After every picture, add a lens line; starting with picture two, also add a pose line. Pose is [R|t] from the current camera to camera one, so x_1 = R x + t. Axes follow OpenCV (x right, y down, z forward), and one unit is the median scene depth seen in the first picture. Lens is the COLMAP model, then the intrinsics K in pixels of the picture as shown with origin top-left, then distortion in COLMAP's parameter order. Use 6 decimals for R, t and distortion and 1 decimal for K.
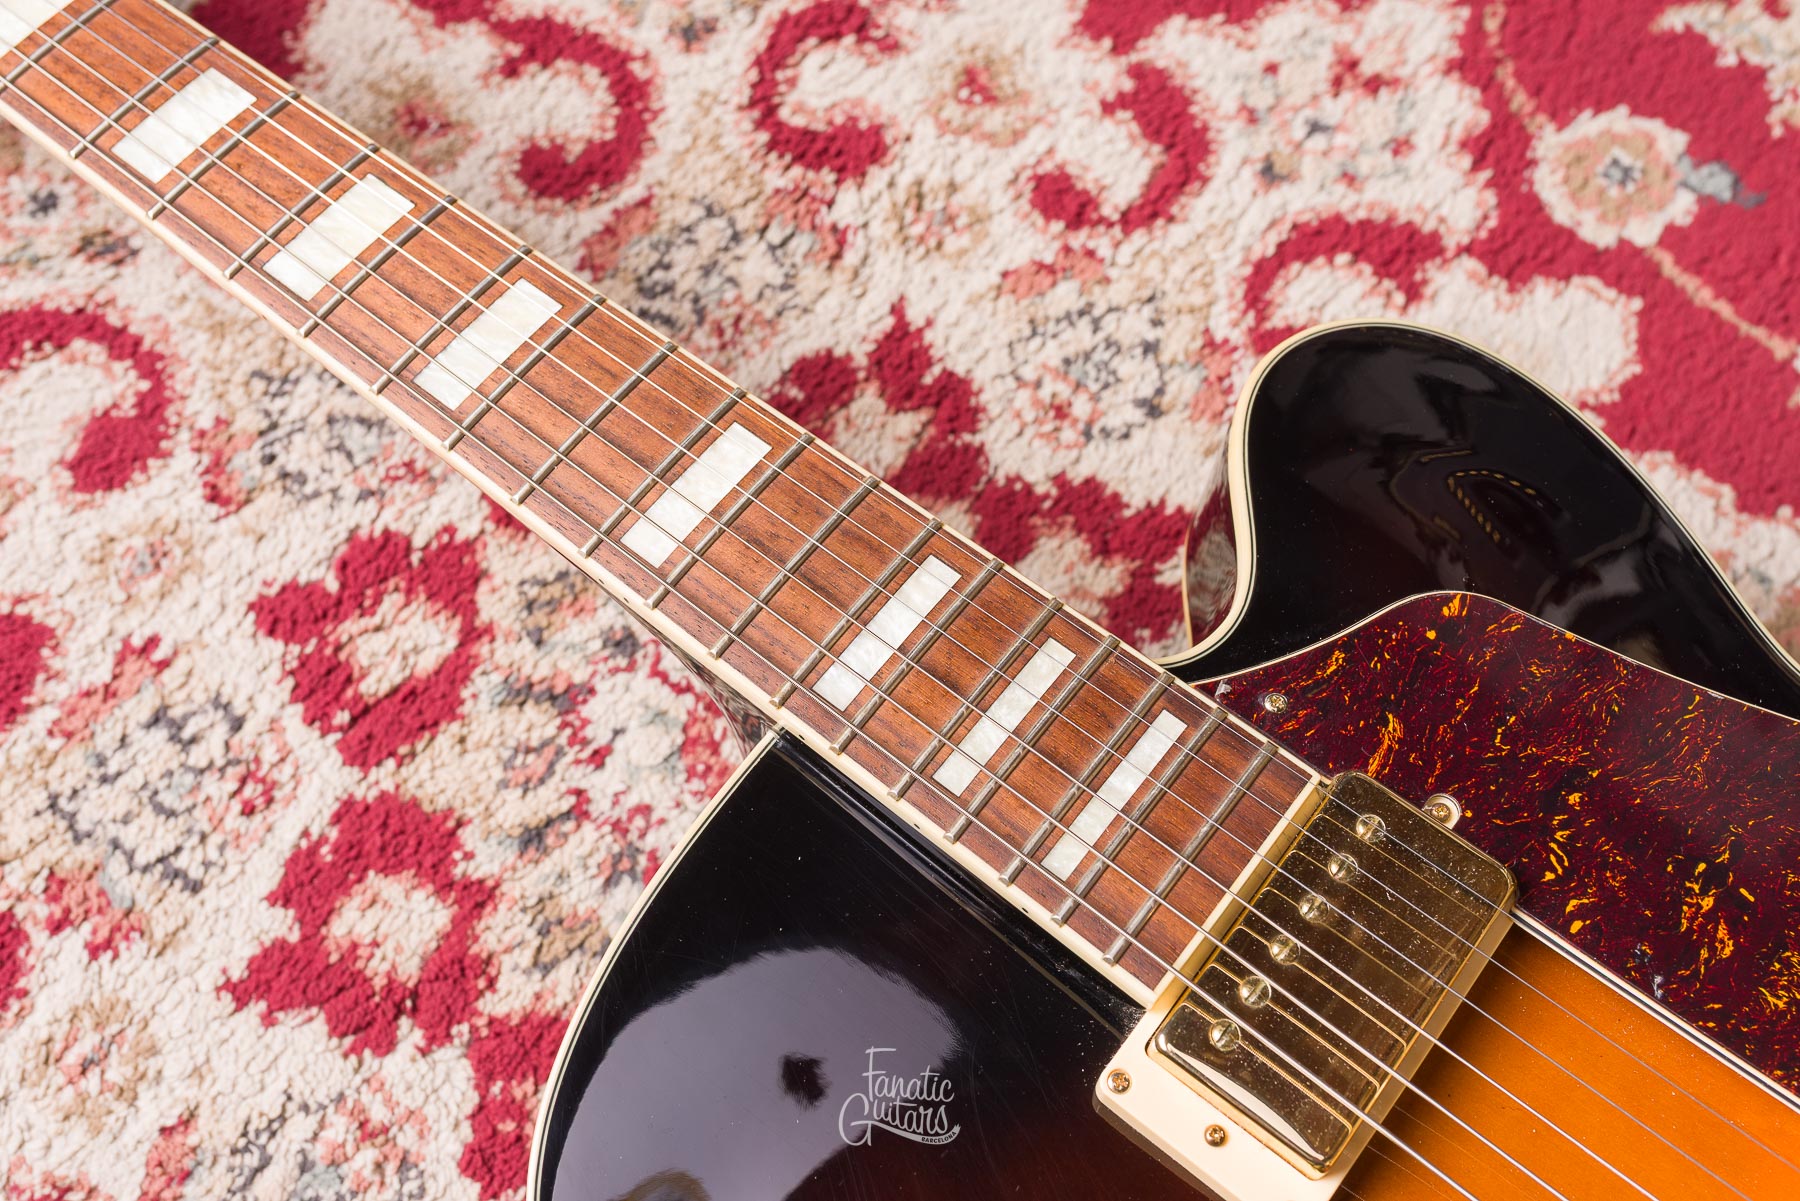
lens RADIAL K [[1797.1, 0, 900.0], [0, 1797.1, 600.5], [0, 0, 1]] dist [0.003030, -0.000315]
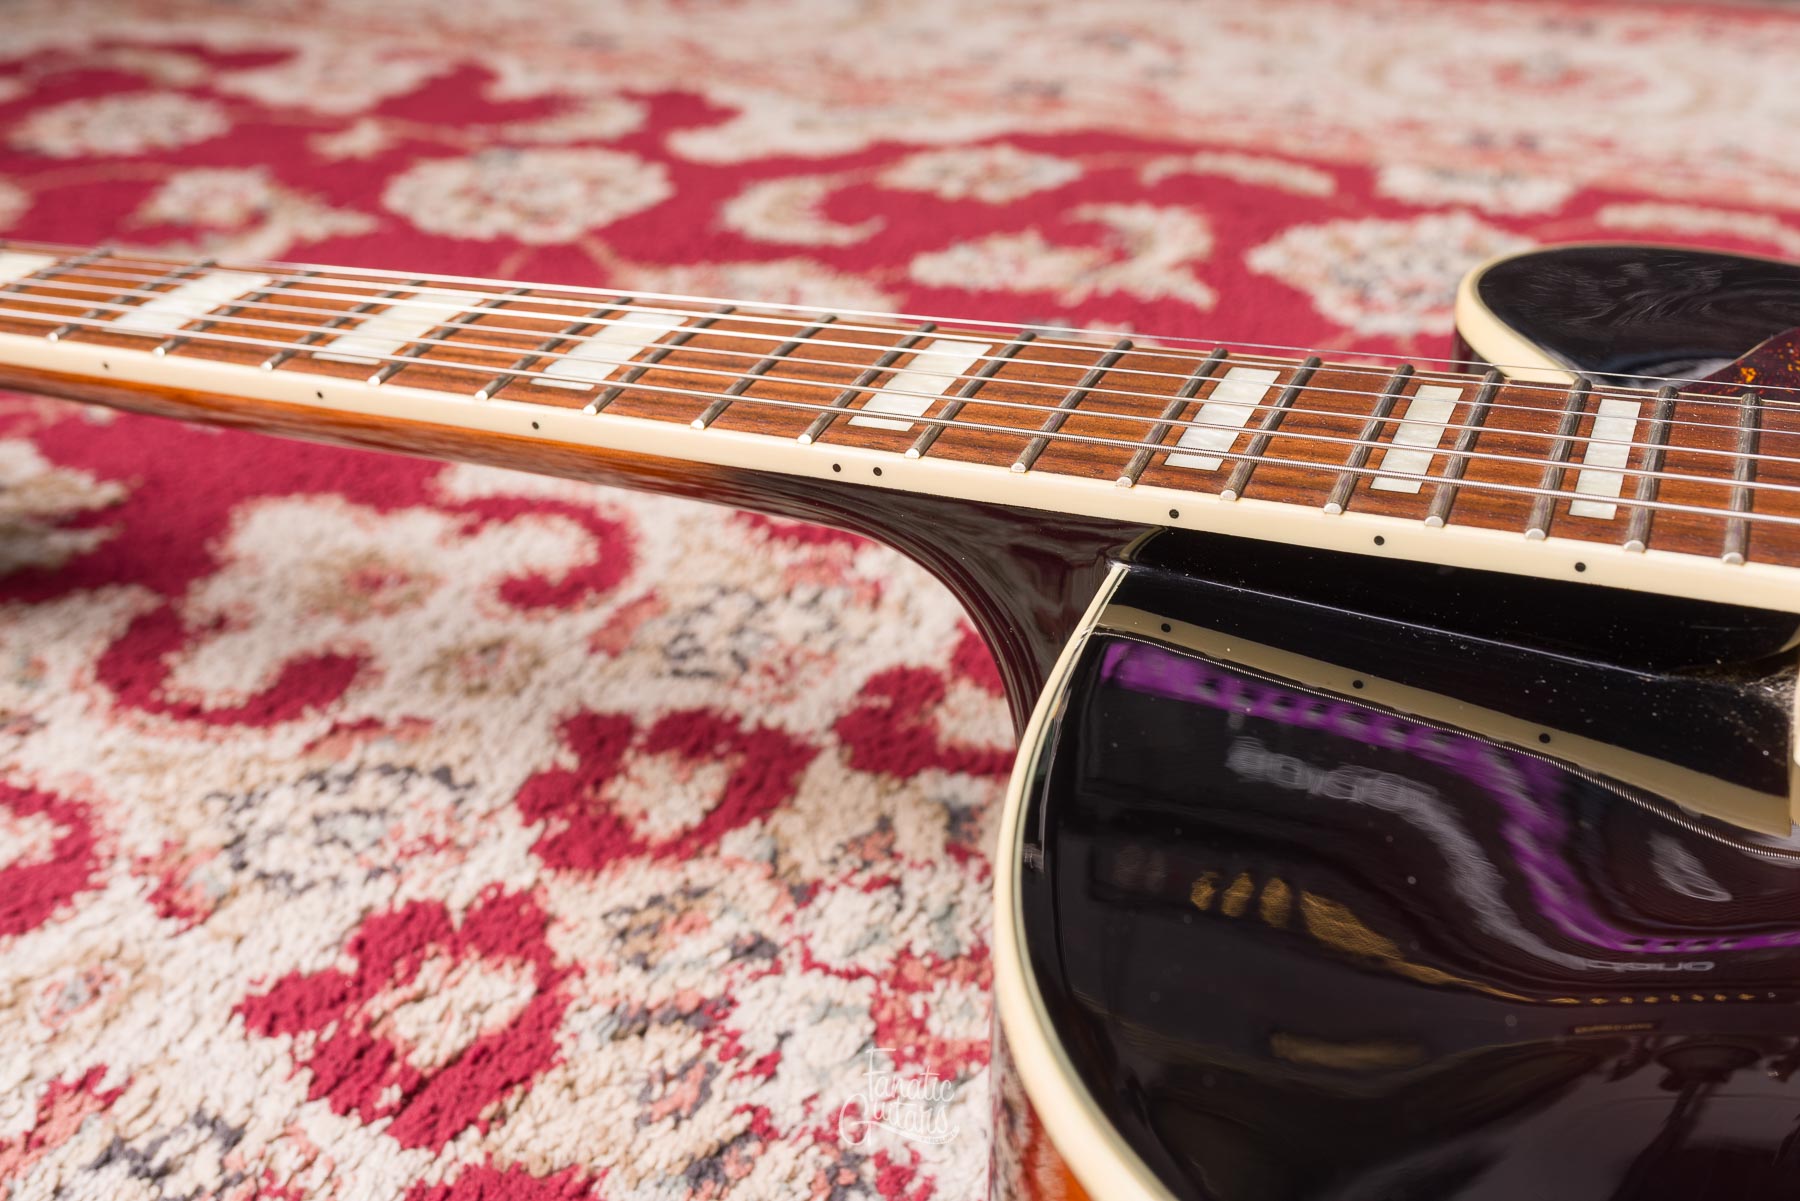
lens RADIAL K [[1820.9, 0, 900.0], [0, 1820.9, 600.5], [0, 0, 1]] dist [0.003555, 0.002162]
pose [[0.966920, -0.166800, 0.192984, -0.214215], [0.247567, 0.795918, -0.552471, 0.333845], [-0.061447, 0.581972, 0.810884, 0.295104]]
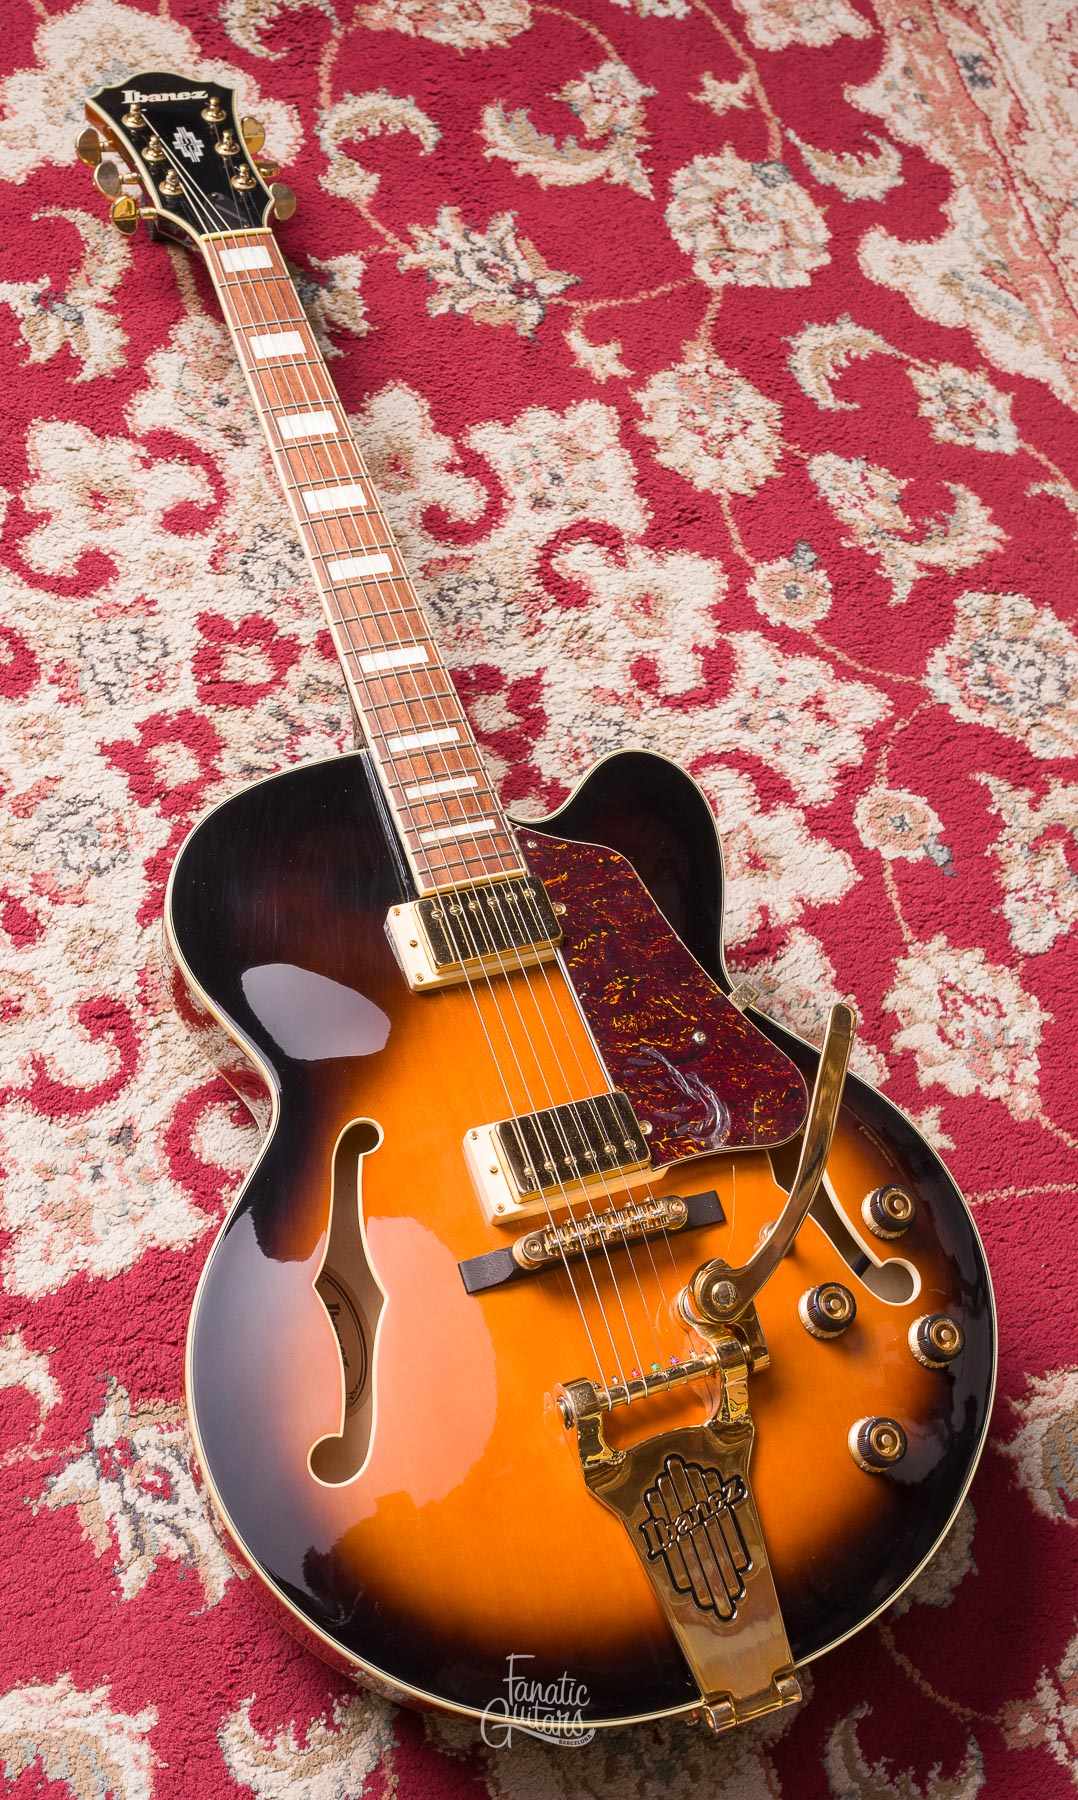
lens RADIAL K [[2028.1, 0, 504.6], [0, 2028.1, 921.4], [0, 0, 1]] dist [-0.001692, -0.009733]
pose [[0.827340, 0.554143, -0.091839, 0.349838], [-0.559842, 0.826799, -0.054599, 0.227546], [0.045677, 0.096587, 0.994276, -1.299468]]
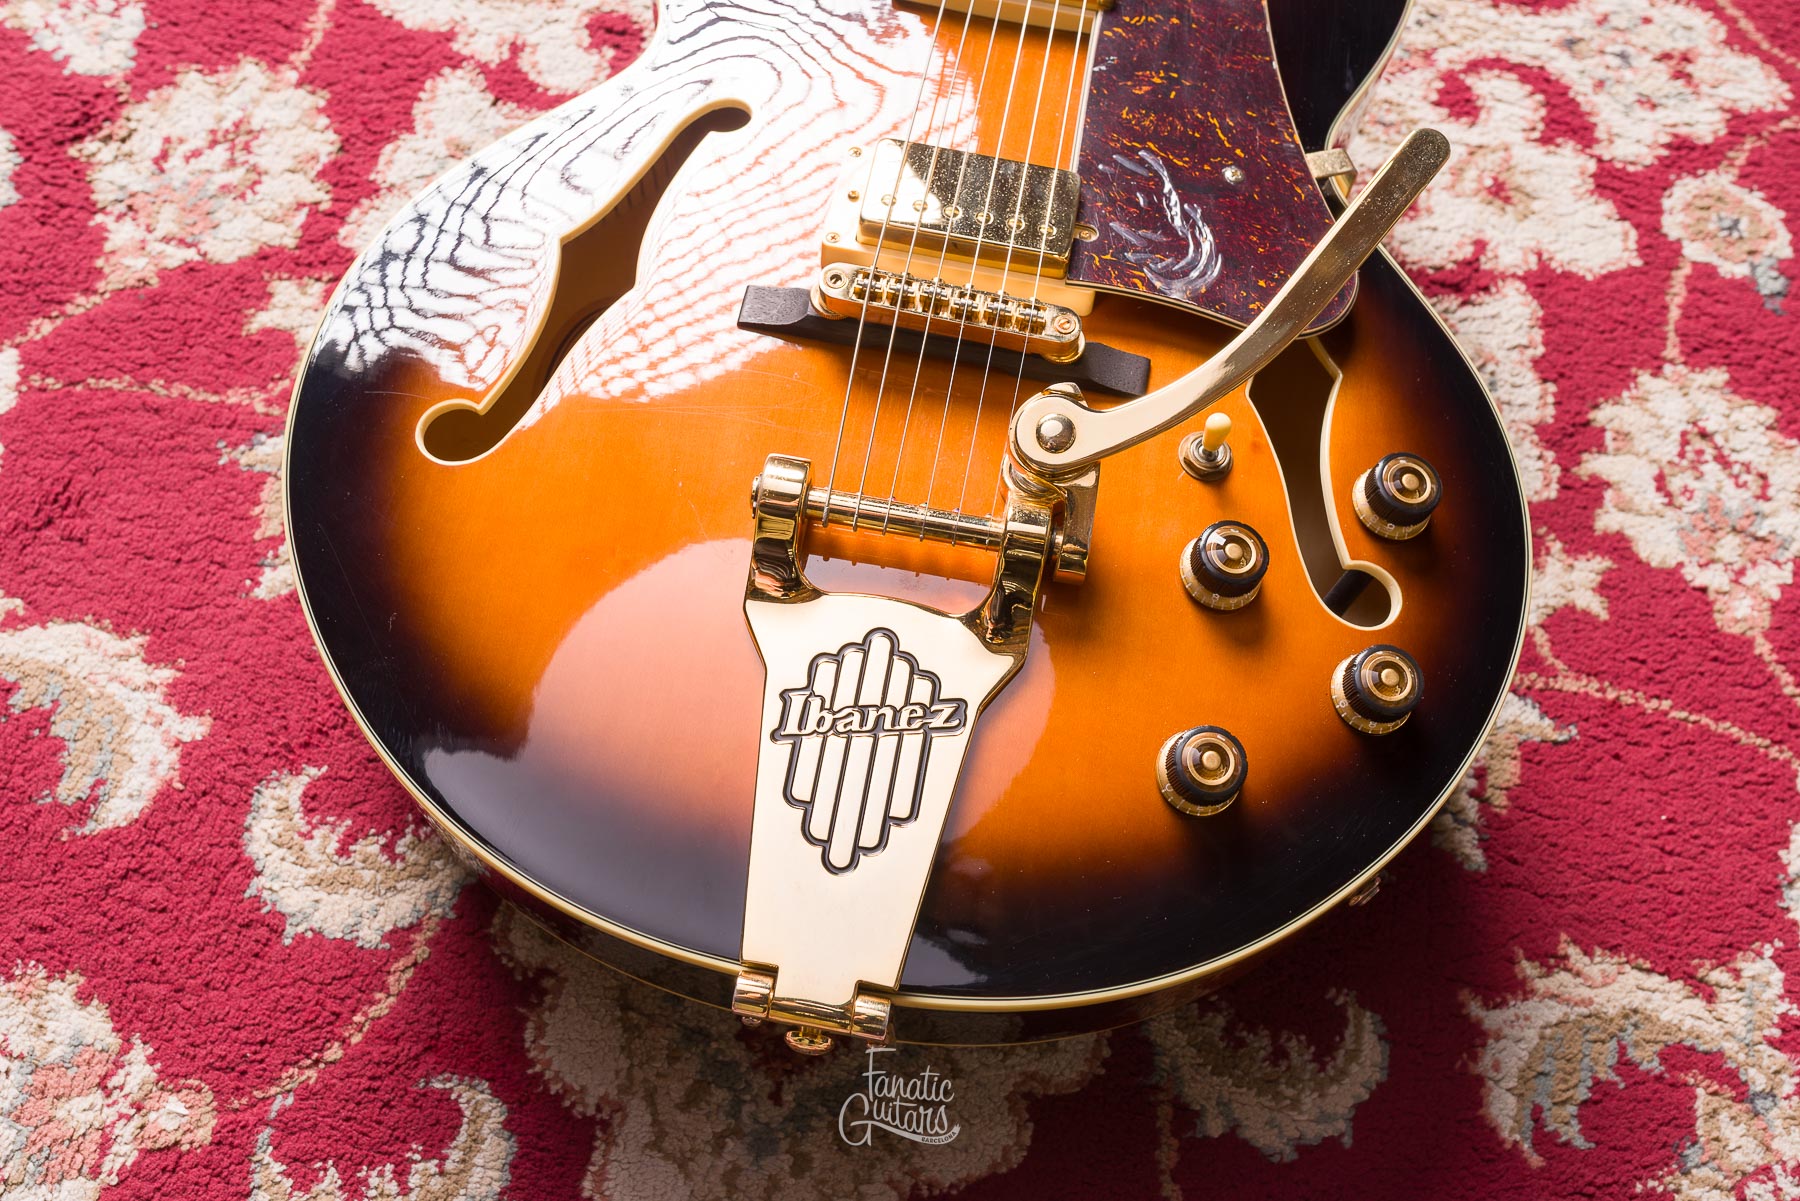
lens RADIAL K [[1748.3, 0, 900.0], [0, 1748.3, 600.5], [0, 0, 1]] dist [-0.002089, 0.006839]
pose [[0.467408, 0.802477, -0.370890, 0.933413], [-0.824503, 0.547069, 0.144601, 0.275140], [0.318942, 0.238213, 0.917350, -0.389061]]
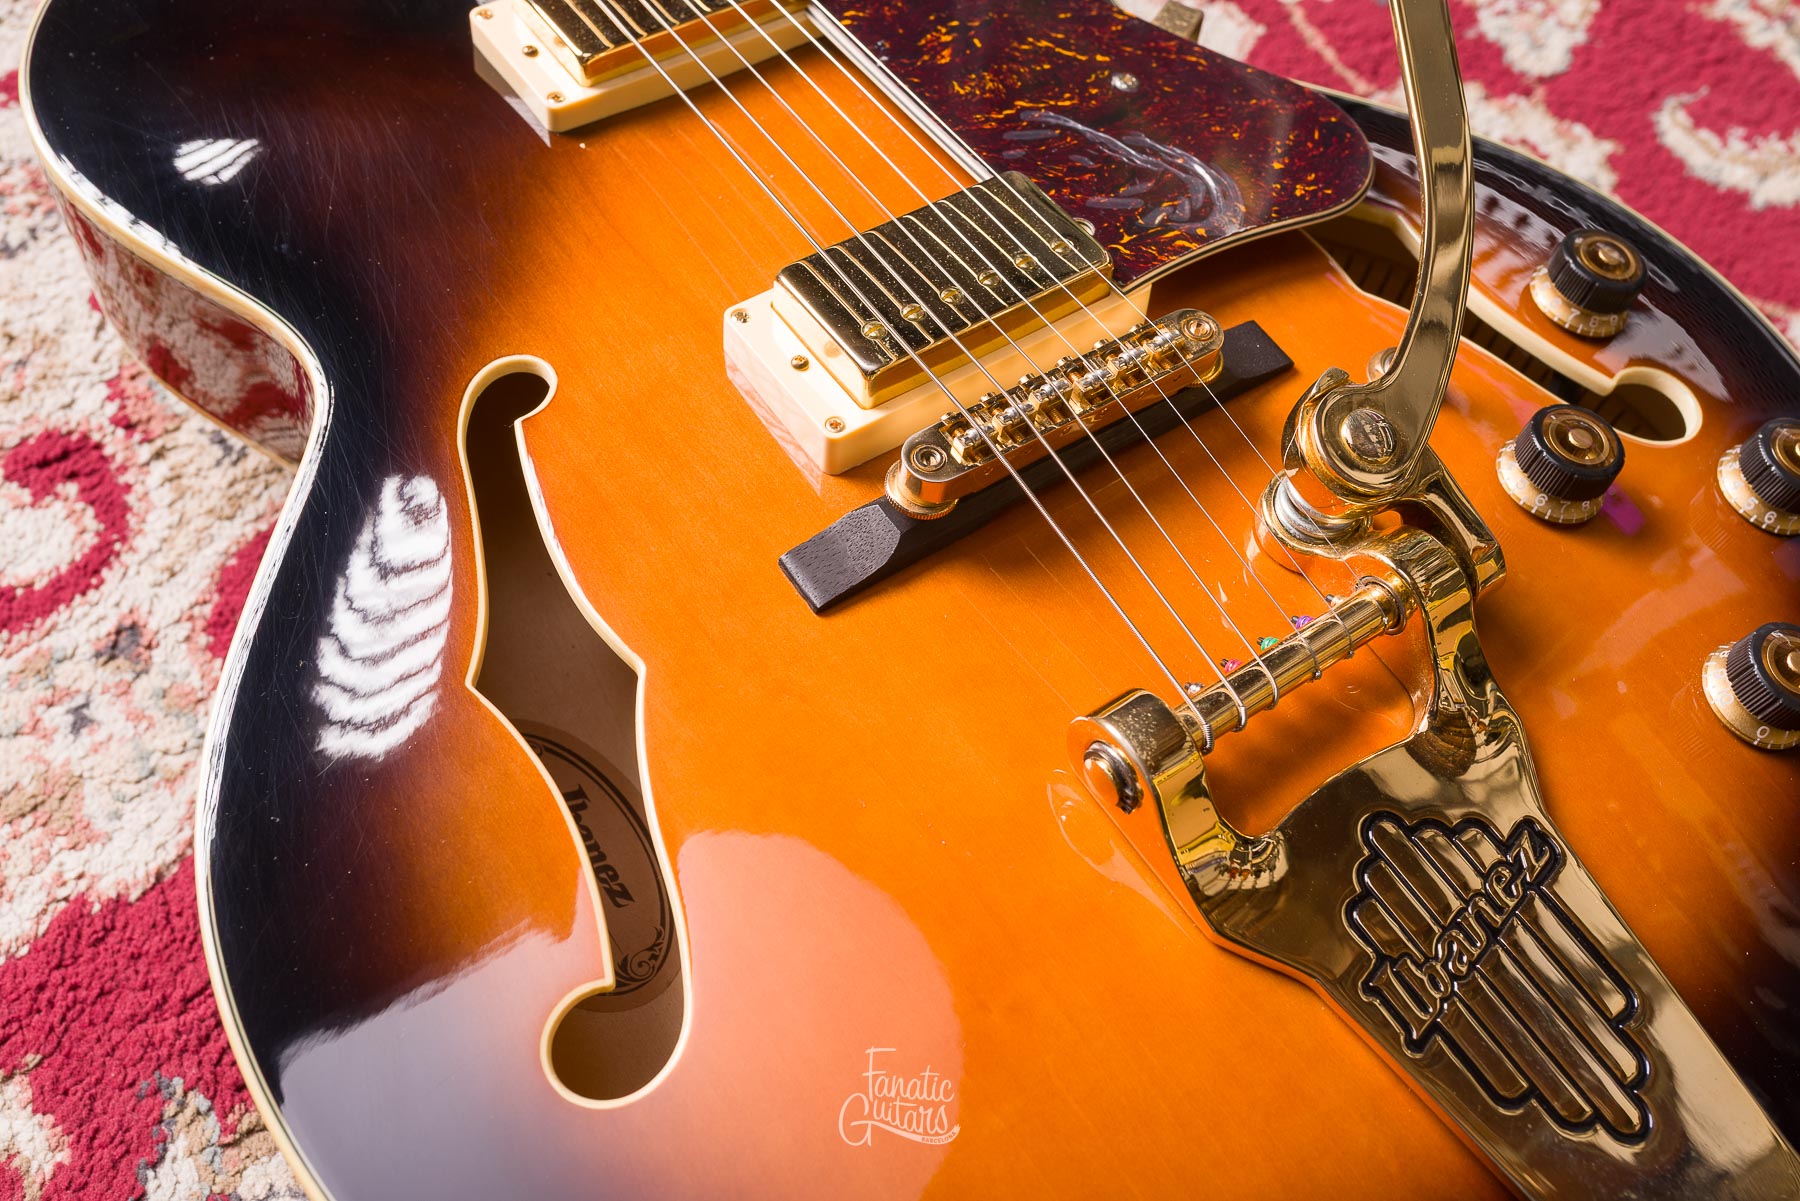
lens RADIAL K [[1784.0, 0, 900.0], [0, 1784.0, 600.5], [0, 0, 1]] dist [0.002181, 0.000348]
pose [[0.953817, 0.285969, -0.091953, 0.436200], [-0.297810, 0.940258, -0.164999, 0.526433], [0.039275, 0.184763, 0.981998, -0.157363]]
